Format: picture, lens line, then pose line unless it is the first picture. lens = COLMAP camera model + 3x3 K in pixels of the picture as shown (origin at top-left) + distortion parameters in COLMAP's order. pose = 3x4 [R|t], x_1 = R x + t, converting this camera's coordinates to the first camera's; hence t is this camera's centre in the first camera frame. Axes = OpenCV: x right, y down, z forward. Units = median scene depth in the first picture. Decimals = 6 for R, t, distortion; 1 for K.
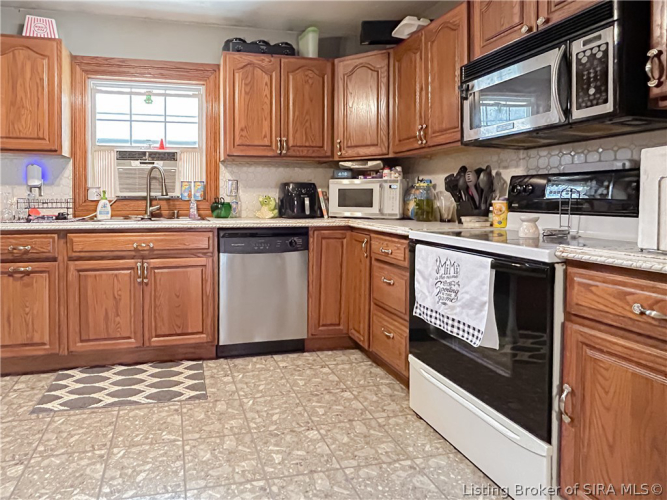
lens RADIAL K [[407.2, 0, 332.7], [0, 407.2, 210.6], [0, 0, 1]] dist [-0.000283, -0.001210]
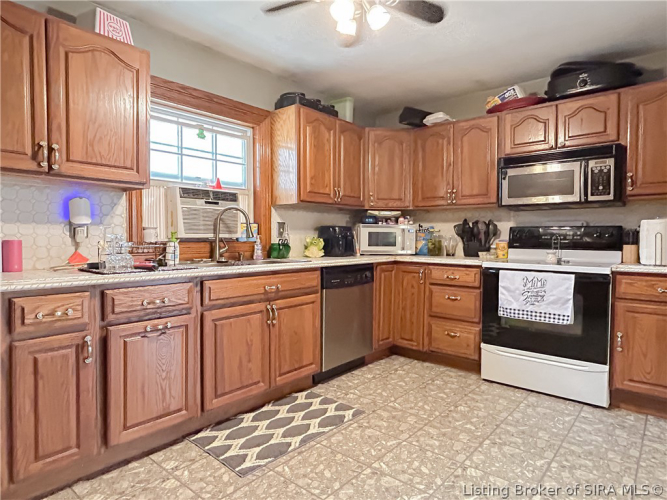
lens RADIAL K [[367.5, 0, 333.5], [0, 367.5, 250.0], [0, 0, 1]] dist [0.005910, 0.000049]
pose [[0.812695, -0.019905, 0.582349, -0.872359], [0.013885, 0.999794, 0.014796, -0.019373], [-0.582524, -0.003939, 0.812804, 0.170870]]
